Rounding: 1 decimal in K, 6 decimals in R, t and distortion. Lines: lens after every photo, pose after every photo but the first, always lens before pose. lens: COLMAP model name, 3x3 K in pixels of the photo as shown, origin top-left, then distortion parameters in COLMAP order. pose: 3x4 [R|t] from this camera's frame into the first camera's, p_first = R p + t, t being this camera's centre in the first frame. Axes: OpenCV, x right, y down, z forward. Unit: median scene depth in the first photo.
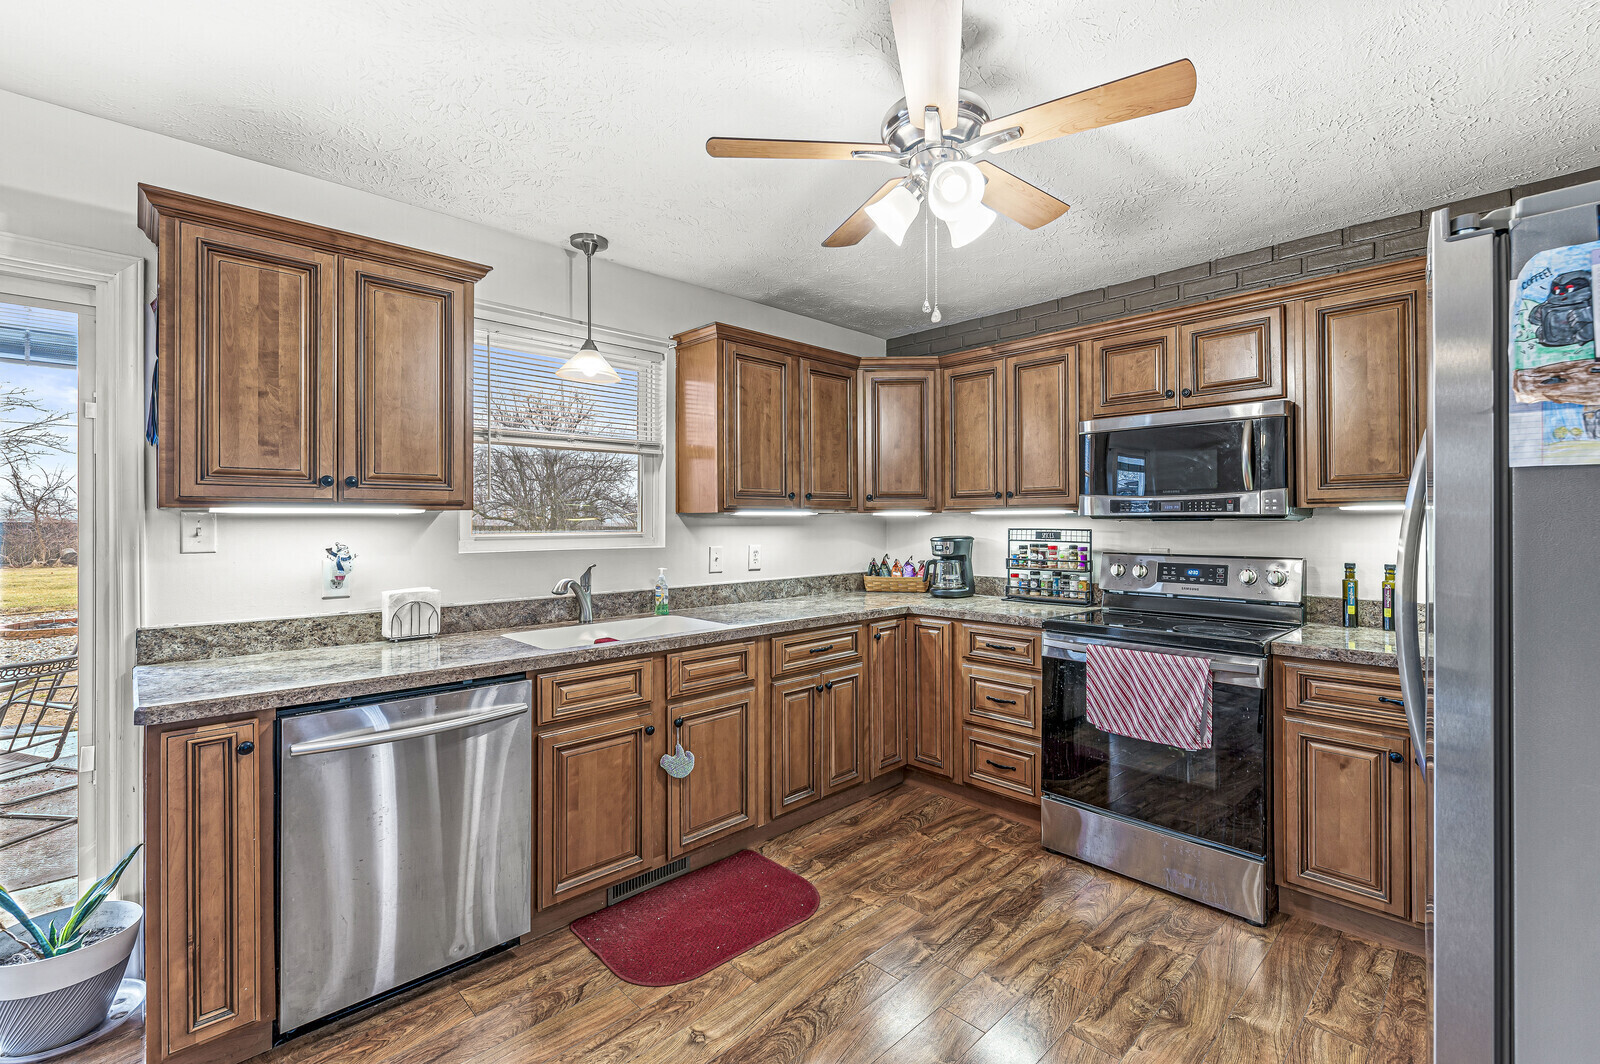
lens RADIAL K [[694.3, 0, 801.7], [0, 694.3, 518.4], [0, 0, 1]] dist [-0.002405, -0.000305]
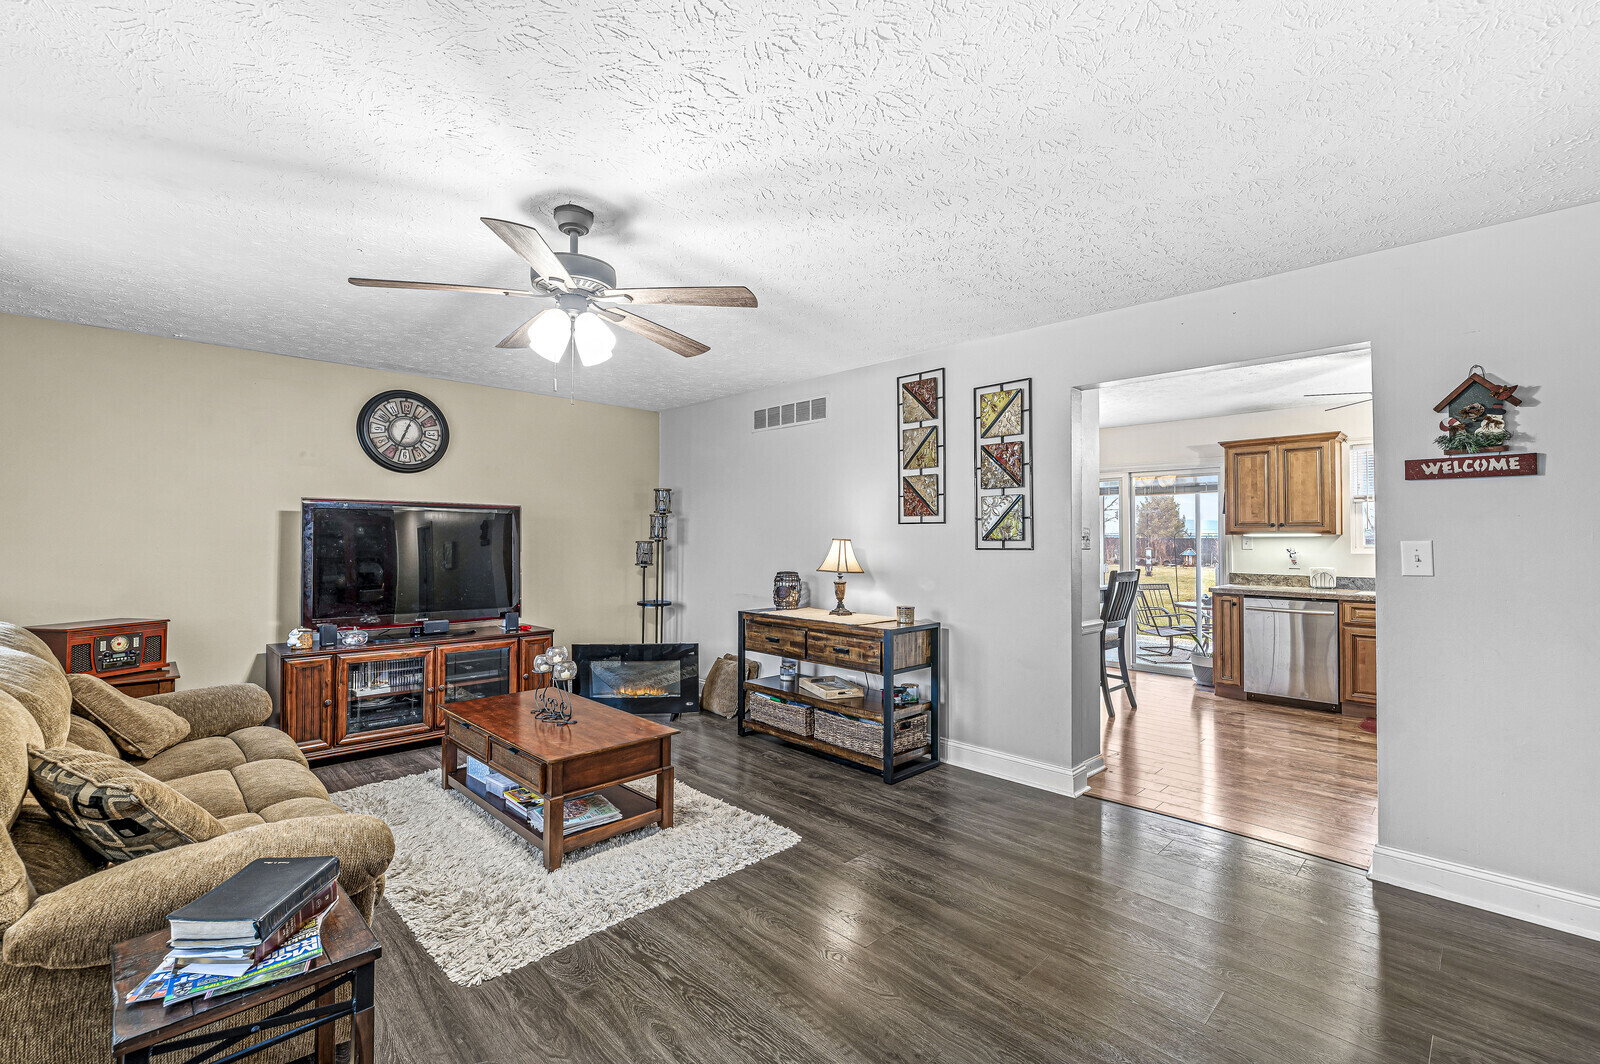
lens RADIAL K [[692.4, 0, 804.2], [0, 692.4, 528.1], [0, 0, 1]] dist [0.000146, 0.000055]
pose [[0.012703, -0.013856, -0.999823, 1.937039], [0.002856, 0.999900, -0.013820, -0.005878], [0.999915, -0.002679, 0.012742, -0.878800]]
